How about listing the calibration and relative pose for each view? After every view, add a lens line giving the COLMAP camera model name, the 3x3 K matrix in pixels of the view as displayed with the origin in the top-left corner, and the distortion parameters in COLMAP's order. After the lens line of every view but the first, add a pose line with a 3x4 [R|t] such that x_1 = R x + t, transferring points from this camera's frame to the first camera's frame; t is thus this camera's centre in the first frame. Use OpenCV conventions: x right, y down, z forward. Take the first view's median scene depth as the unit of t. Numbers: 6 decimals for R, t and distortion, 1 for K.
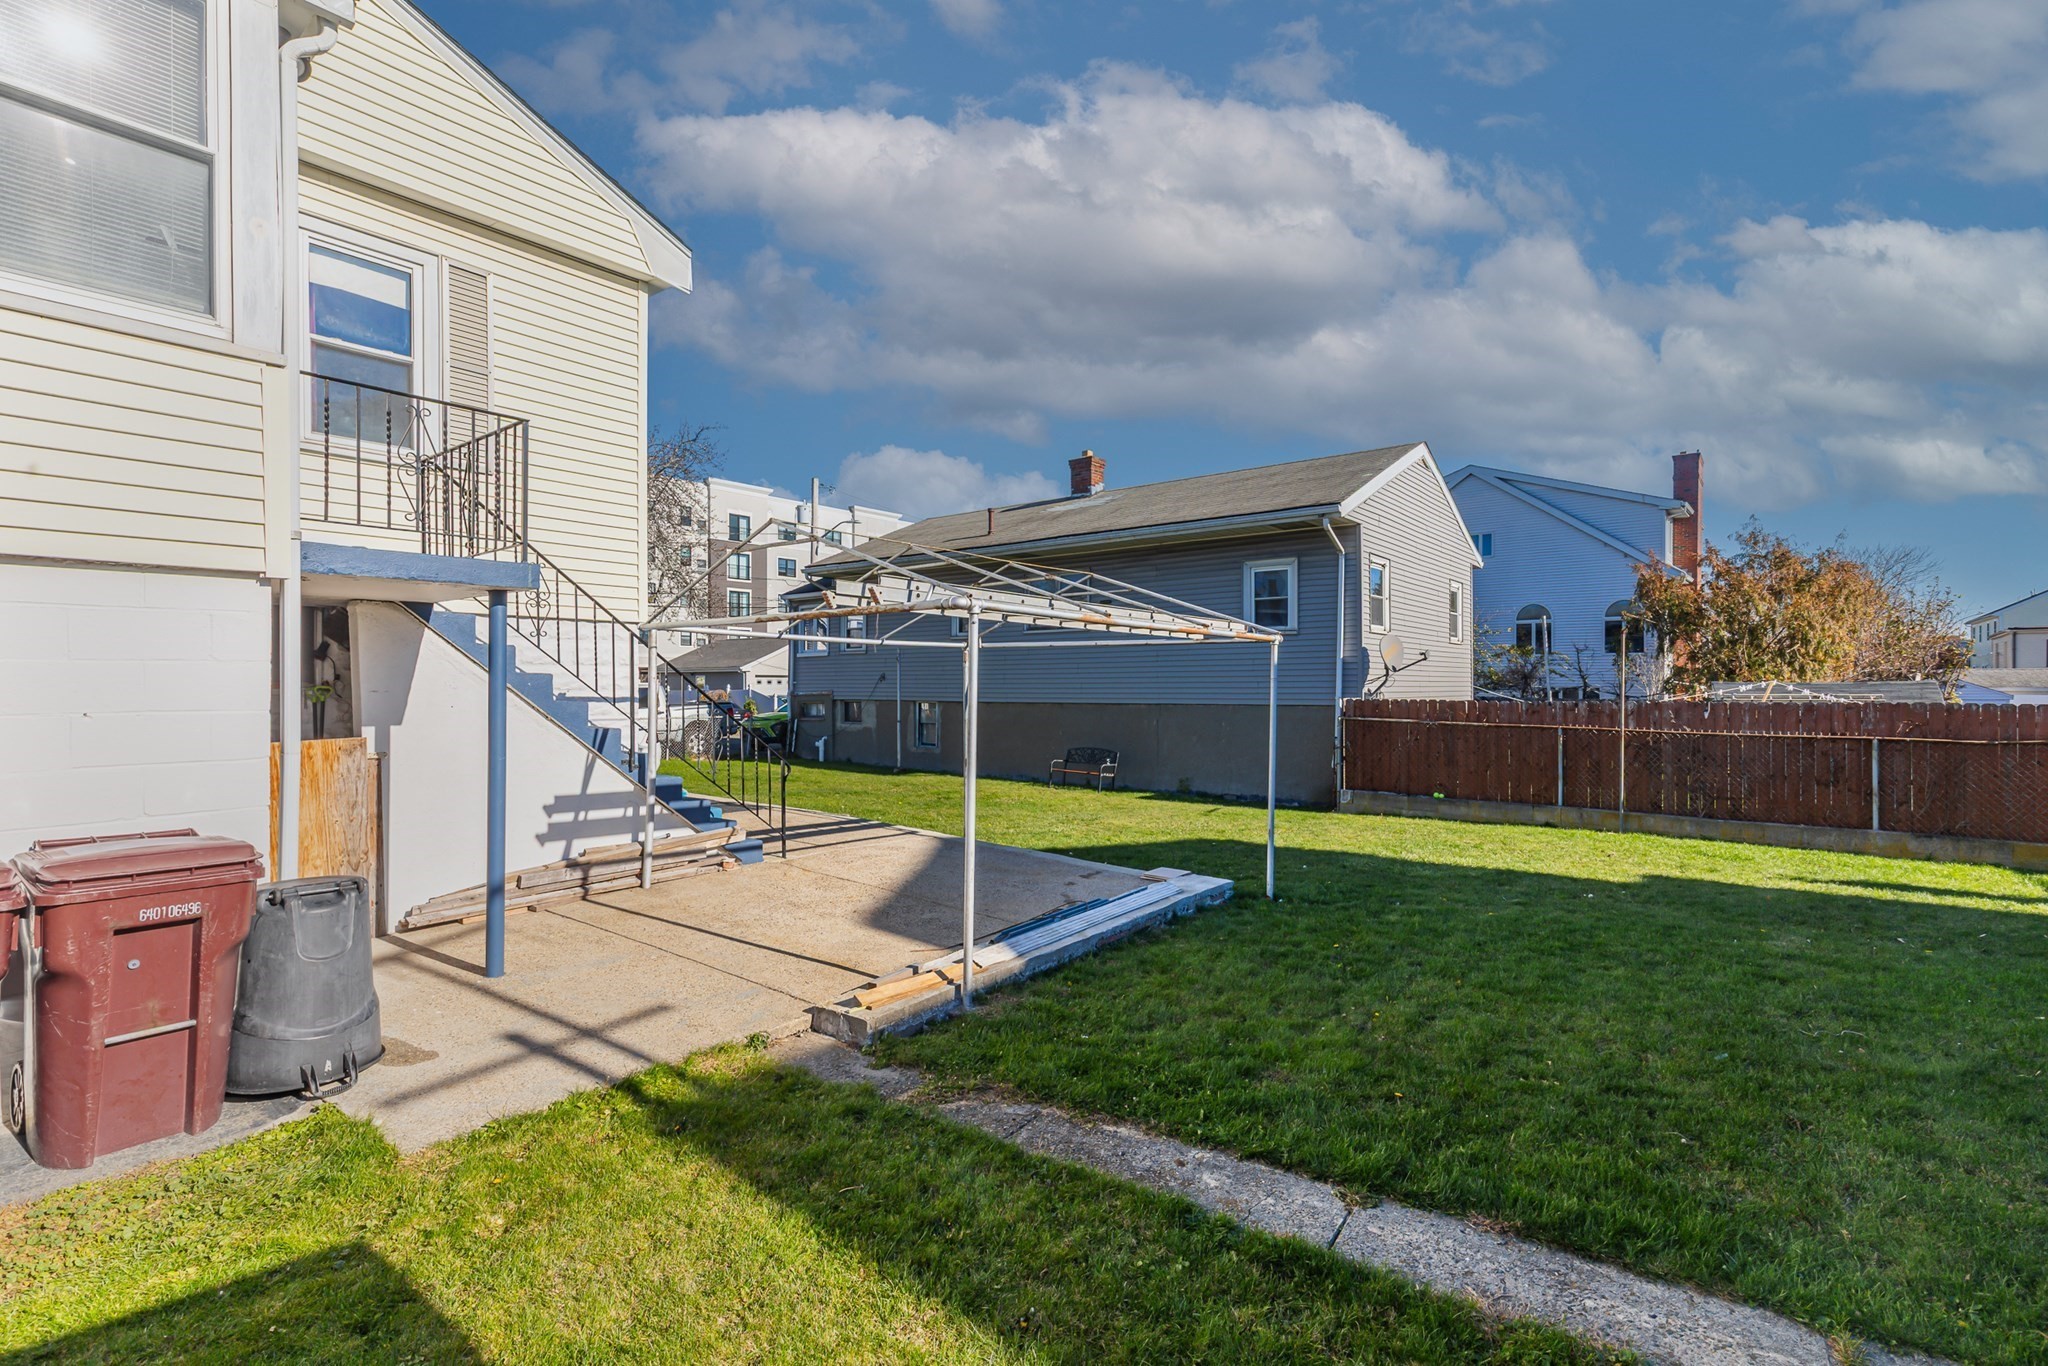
lens RADIAL K [[928.3, 0, 1024.0], [0, 928.3, 683.0], [0, 0, 1]] dist [0.000655, 0.000092]
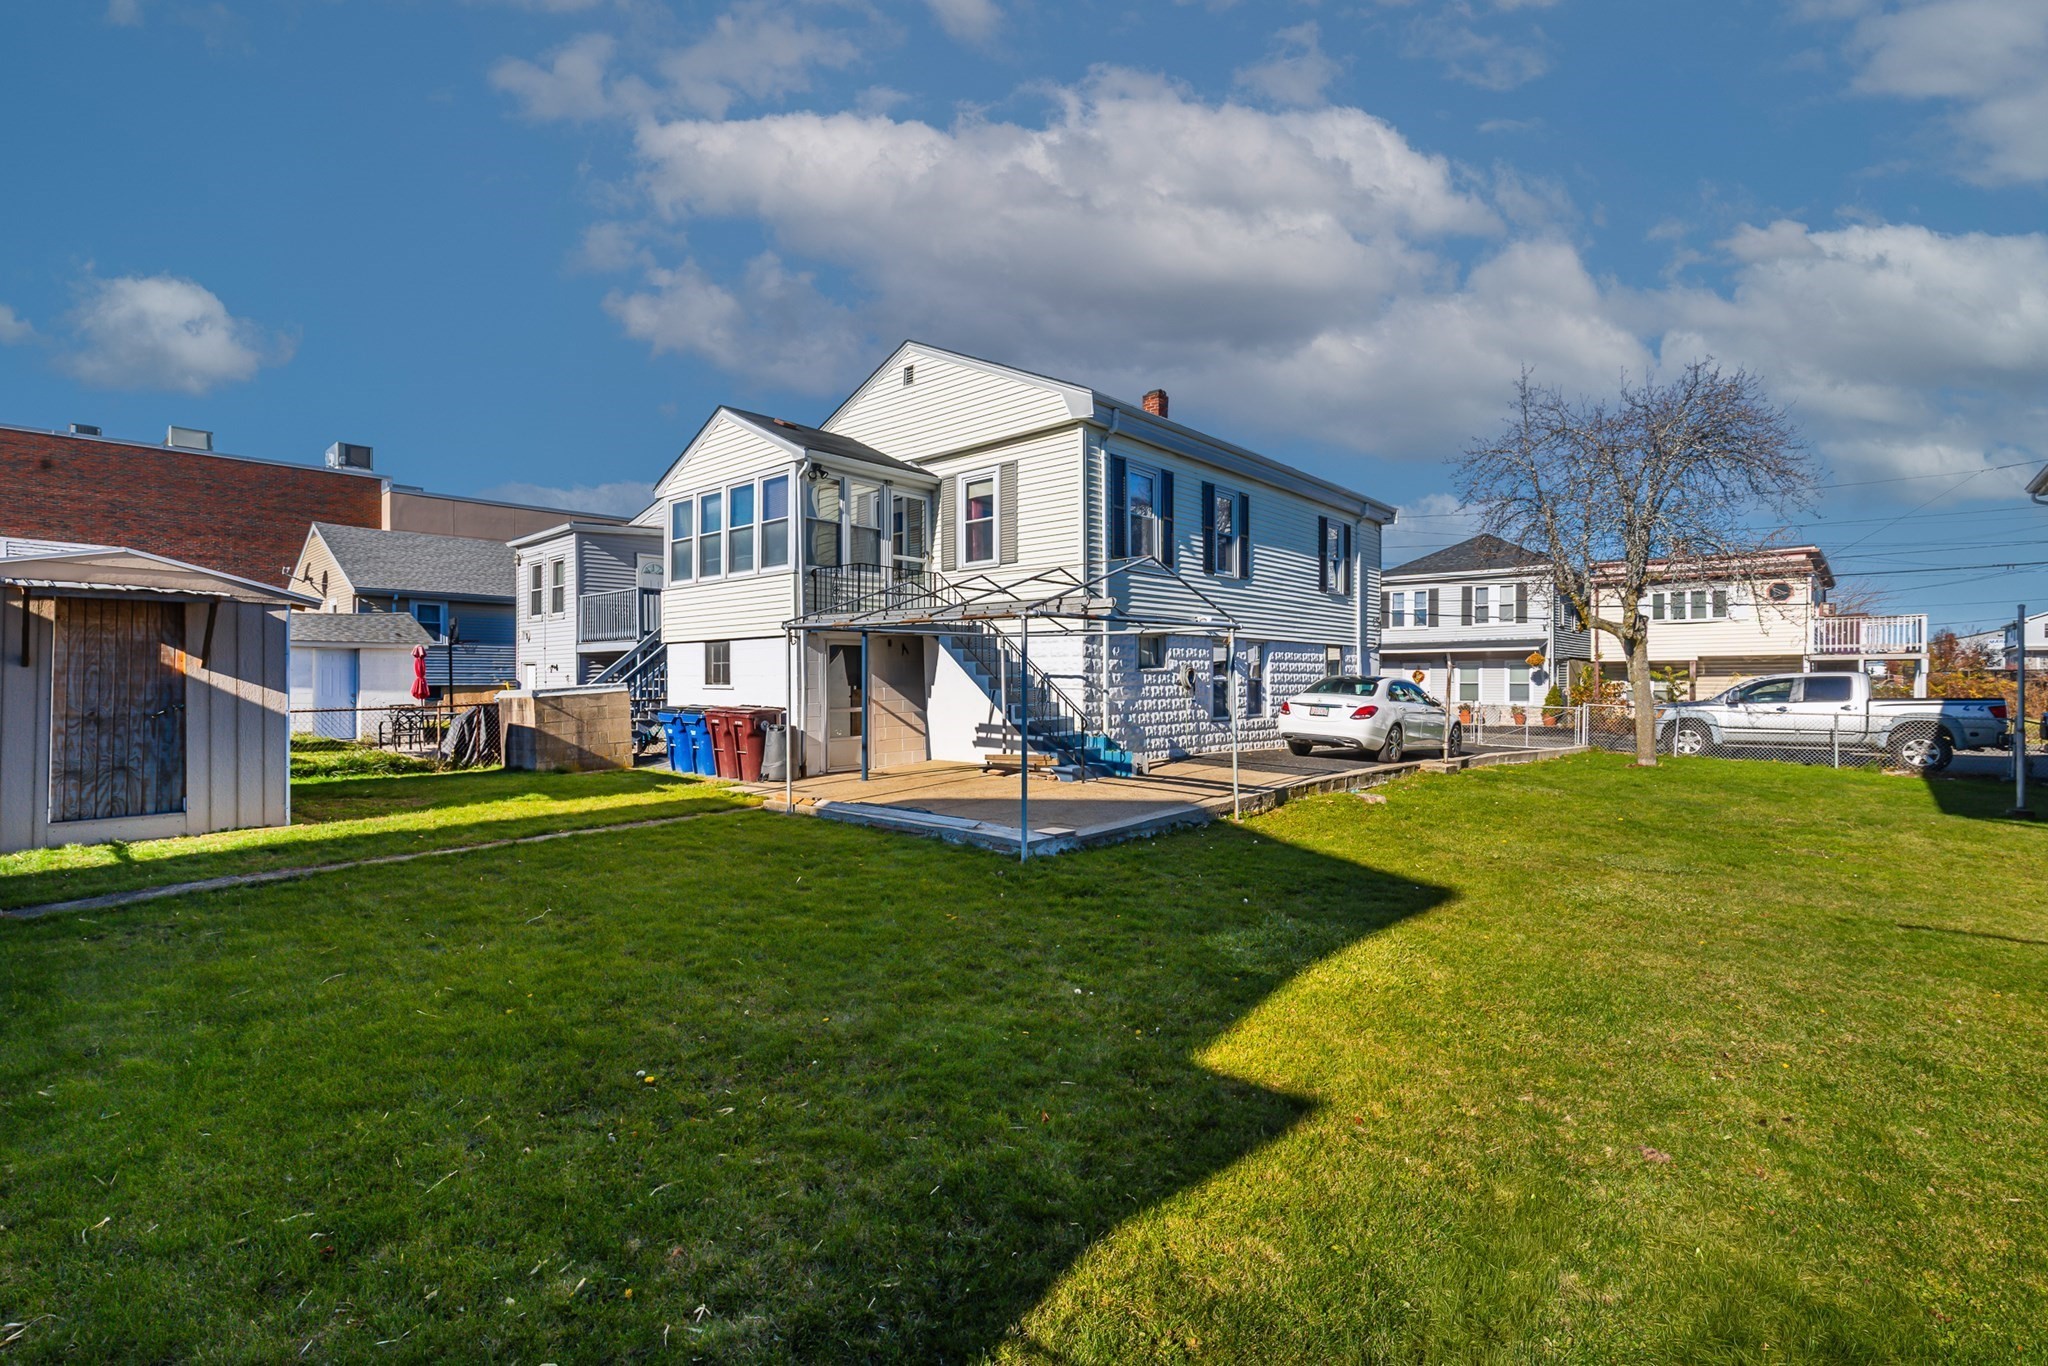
lens RADIAL K [[915.2, 0, 1024.0], [0, 915.2, 683.0], [0, 0, 1]] dist [-0.000179, -0.000278]
pose [[-0.067260, 0.002718, -0.997732, 1.381337], [0.000216, 0.999996, 0.002710, 0.027592], [0.997735, -0.000033, -0.067260, 1.160249]]
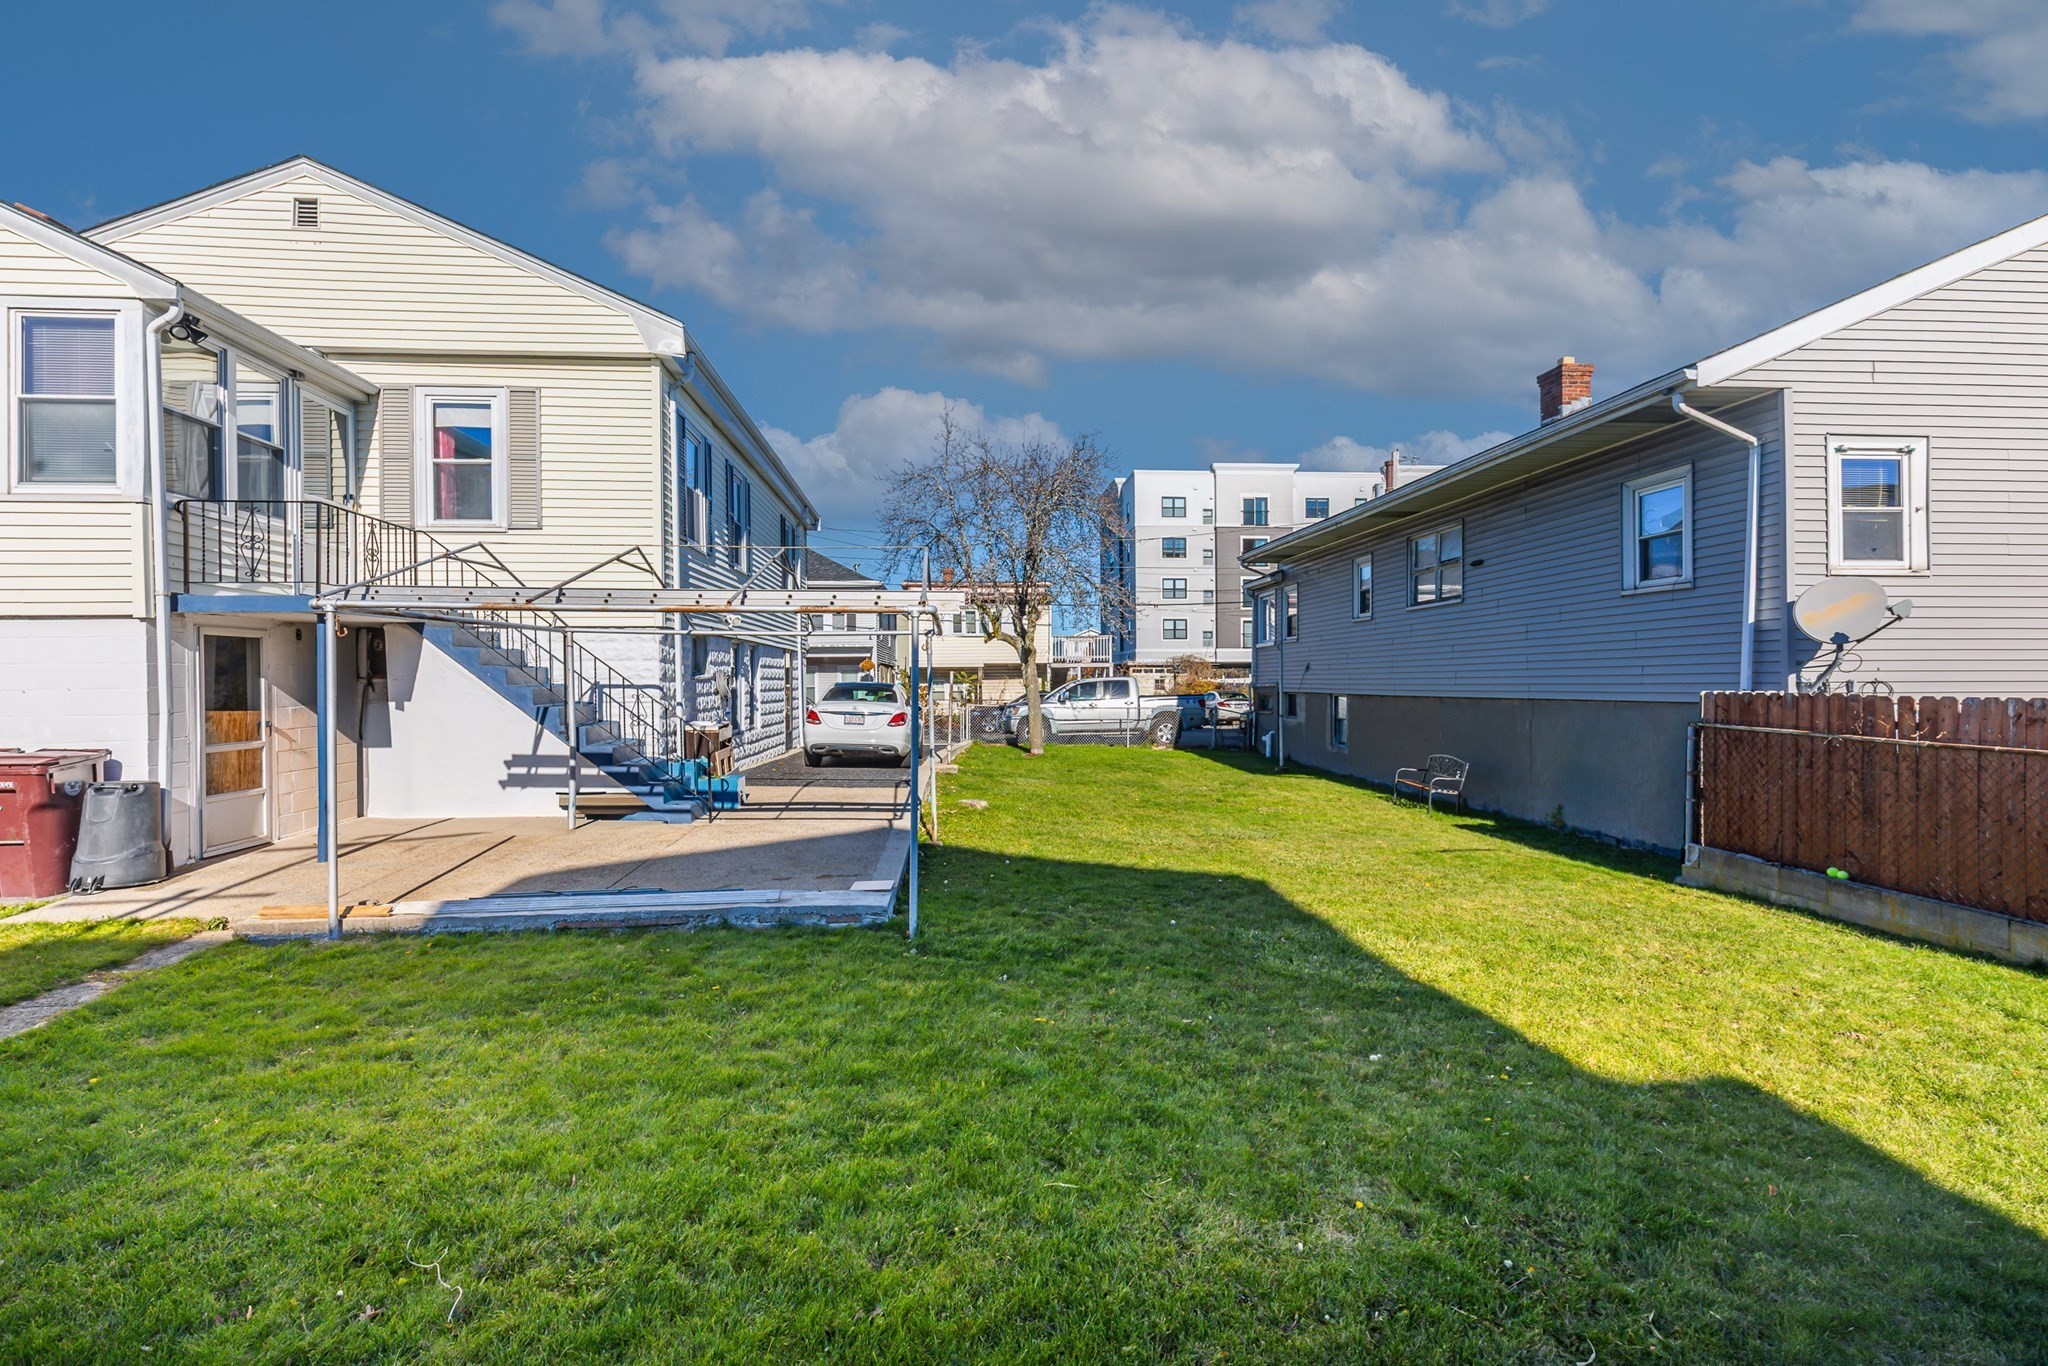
lens RADIAL K [[915.2, 0, 1024.0], [0, 915.2, 683.0], [0, 0, 1]] dist [-0.000179, -0.000278]
pose [[0.687233, -0.002070, -0.726434, 0.970788], [0.006712, 0.999971, 0.003500, 0.013287], [0.726406, -0.007281, 0.687228, 0.577751]]
